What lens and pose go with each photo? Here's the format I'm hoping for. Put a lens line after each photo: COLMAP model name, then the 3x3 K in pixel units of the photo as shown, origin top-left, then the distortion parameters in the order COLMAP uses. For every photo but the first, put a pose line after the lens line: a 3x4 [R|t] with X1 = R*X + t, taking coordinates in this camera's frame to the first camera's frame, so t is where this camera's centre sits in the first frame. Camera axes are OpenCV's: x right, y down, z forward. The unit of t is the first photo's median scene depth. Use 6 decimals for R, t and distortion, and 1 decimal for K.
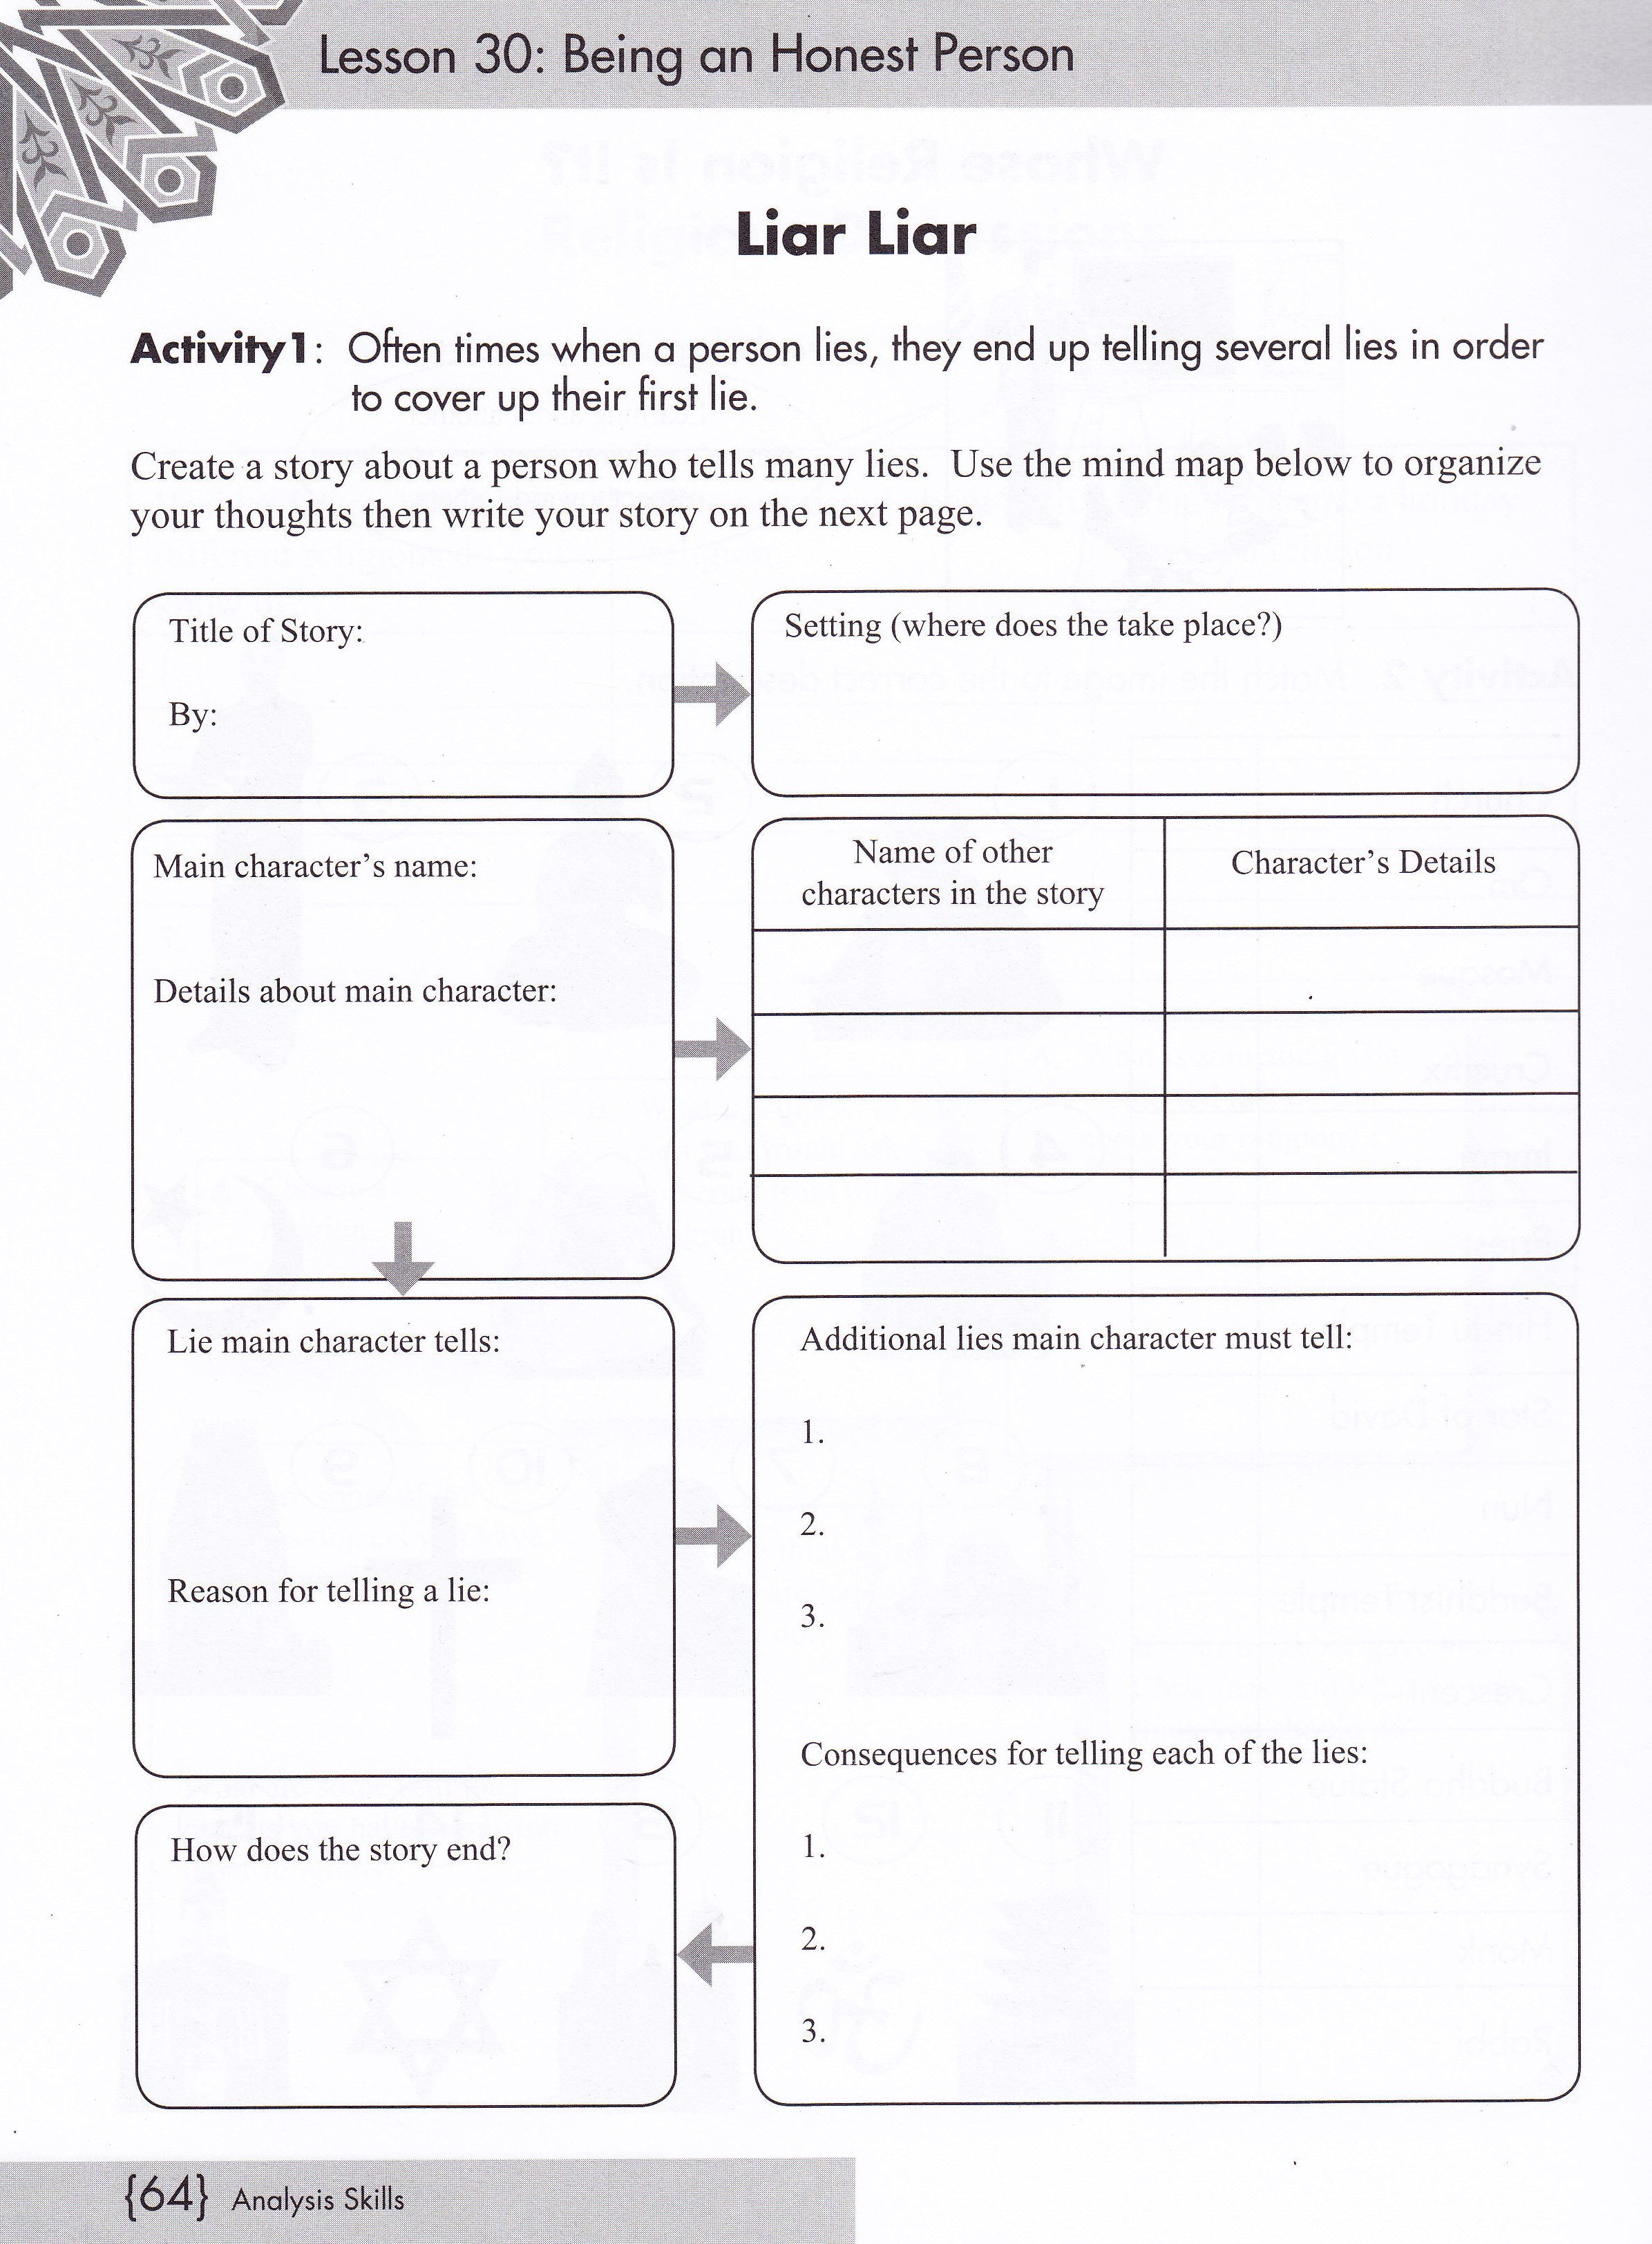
lens RADIAL K [[908.8, 0, 825.2], [0, 908.8, 1113.8], [0, 0, 1]] dist [0.002903, -0.000116]
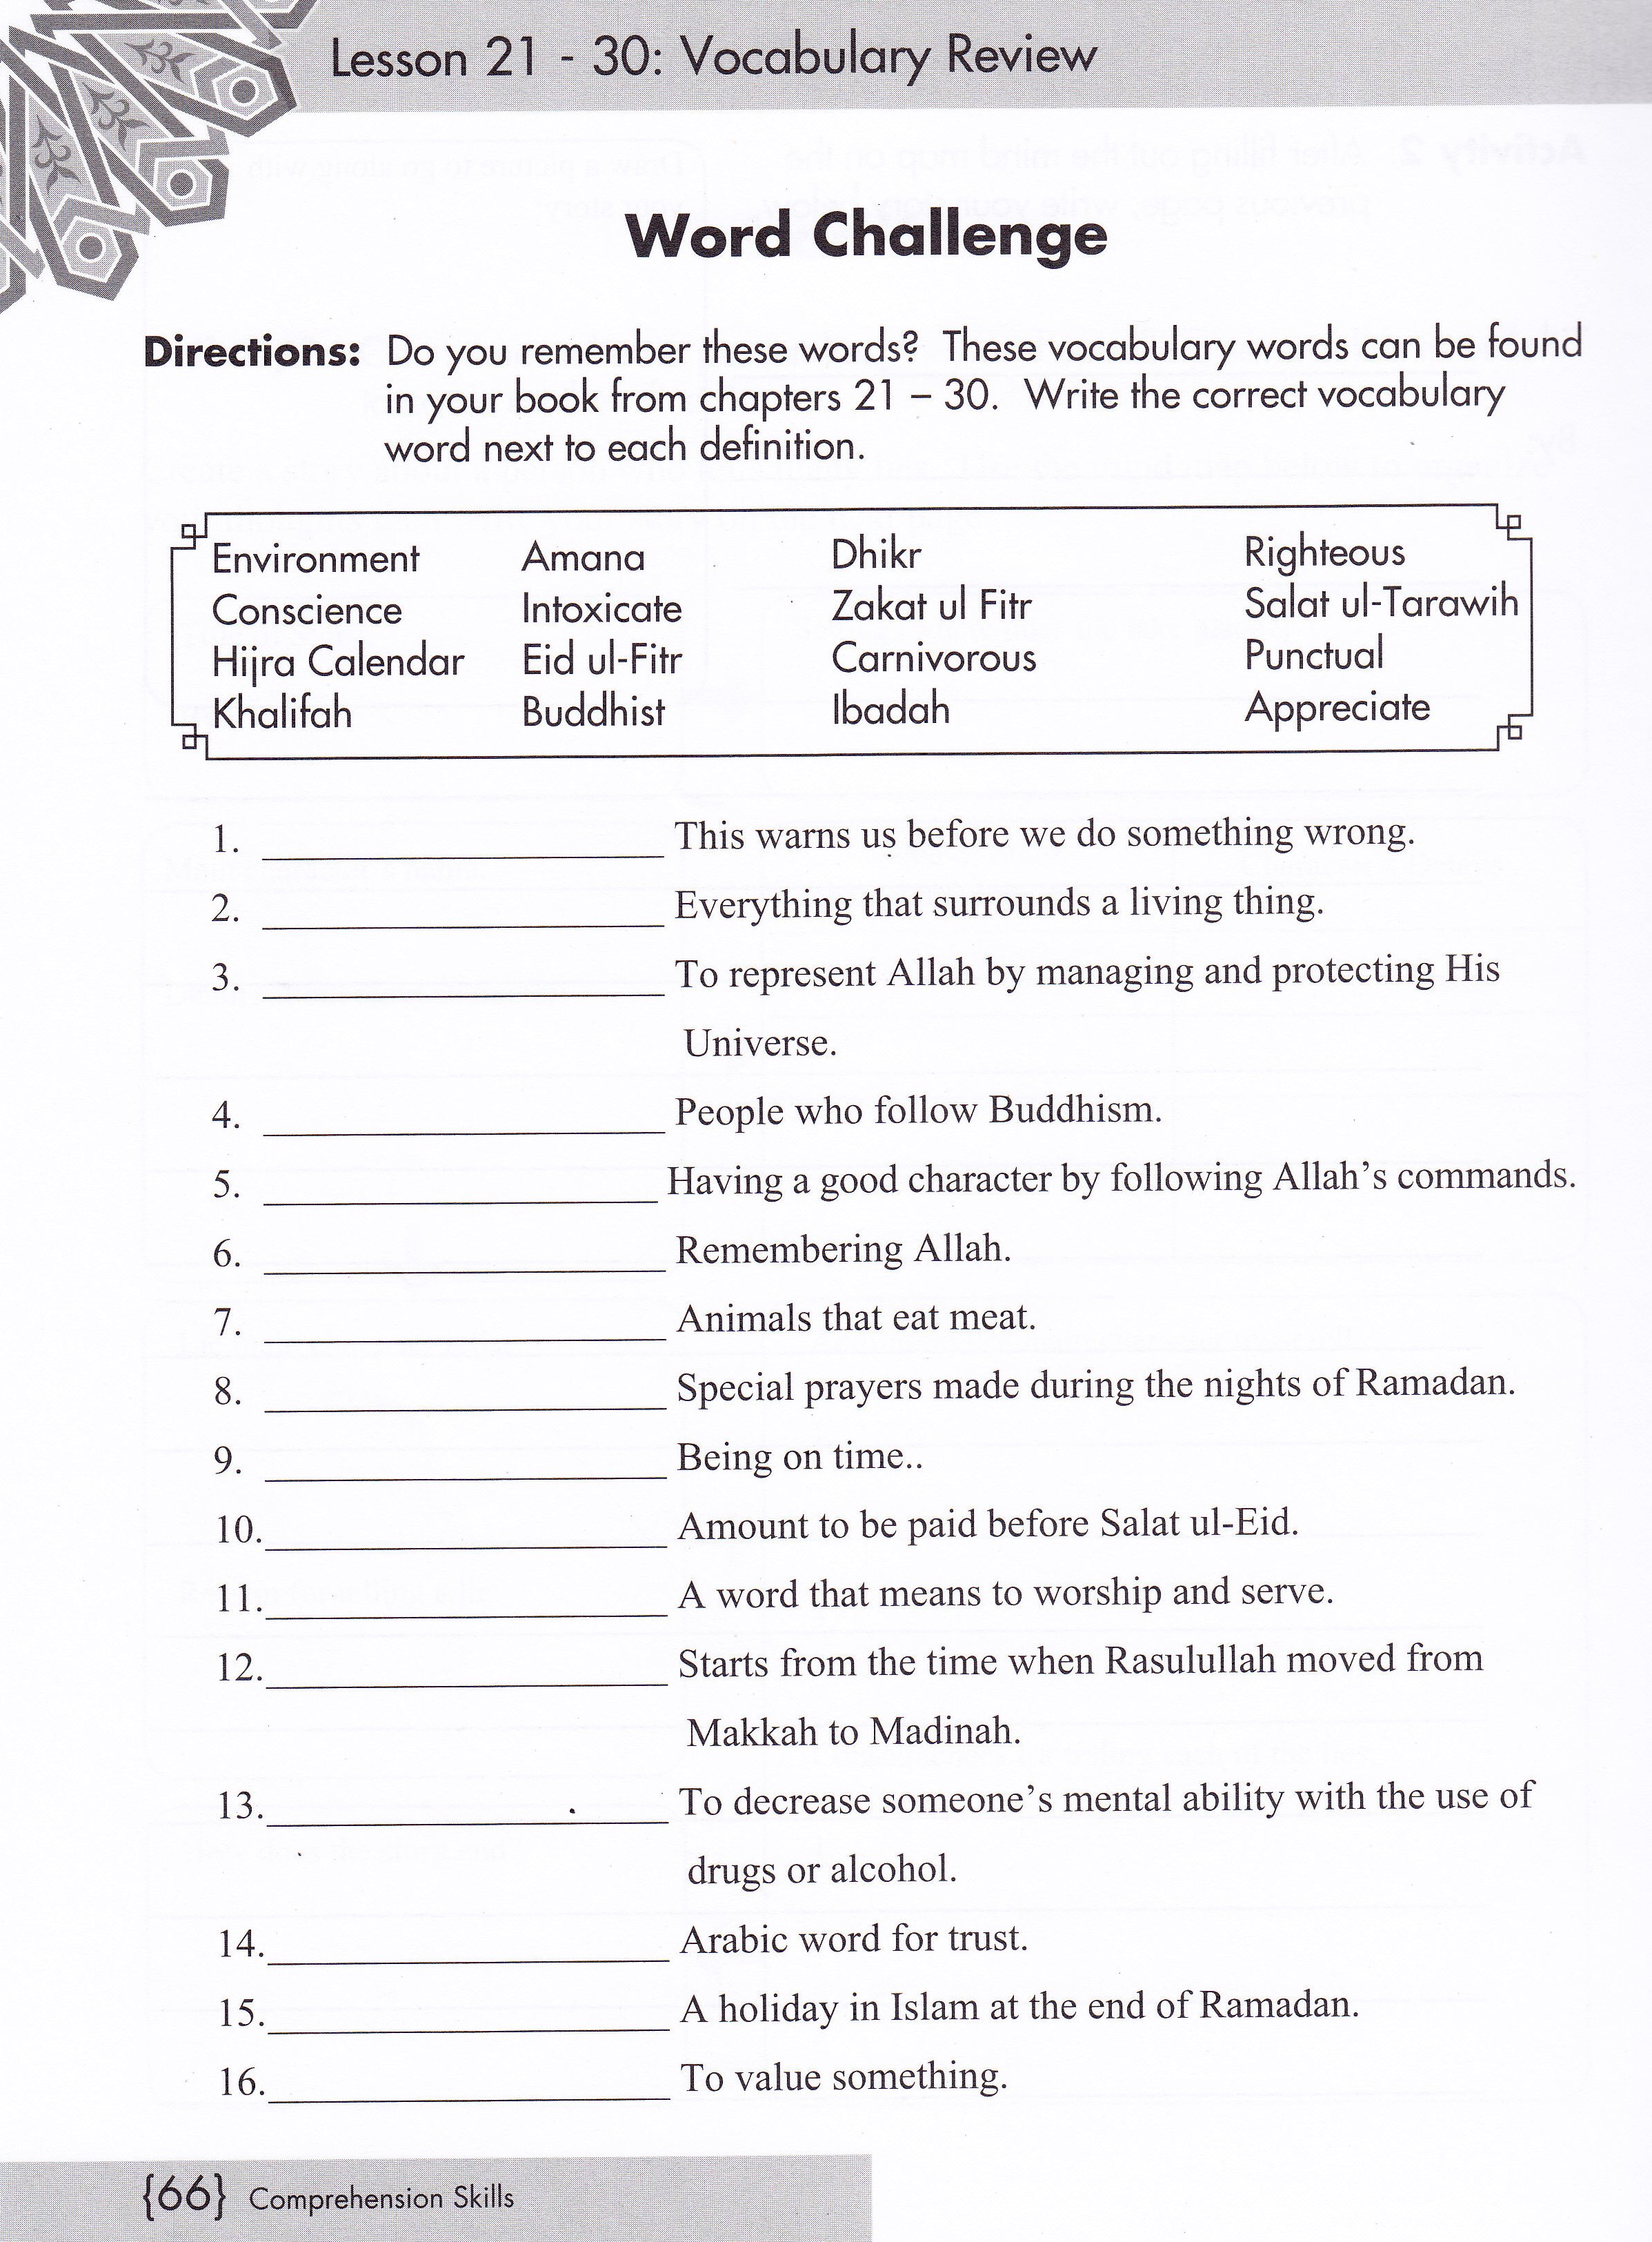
lens RADIAL K [[908.1, 0, 742.0], [0, 908.1, 1114.6], [0, 0, 1]] dist [0.002903, -0.000116]
pose [[0.999996, -0.002915, -0.000386, -0.141321], [0.002915, 0.999996, 0.000022, 0.000858], [0.000386, -0.000023, 1.000000, -0.000470]]
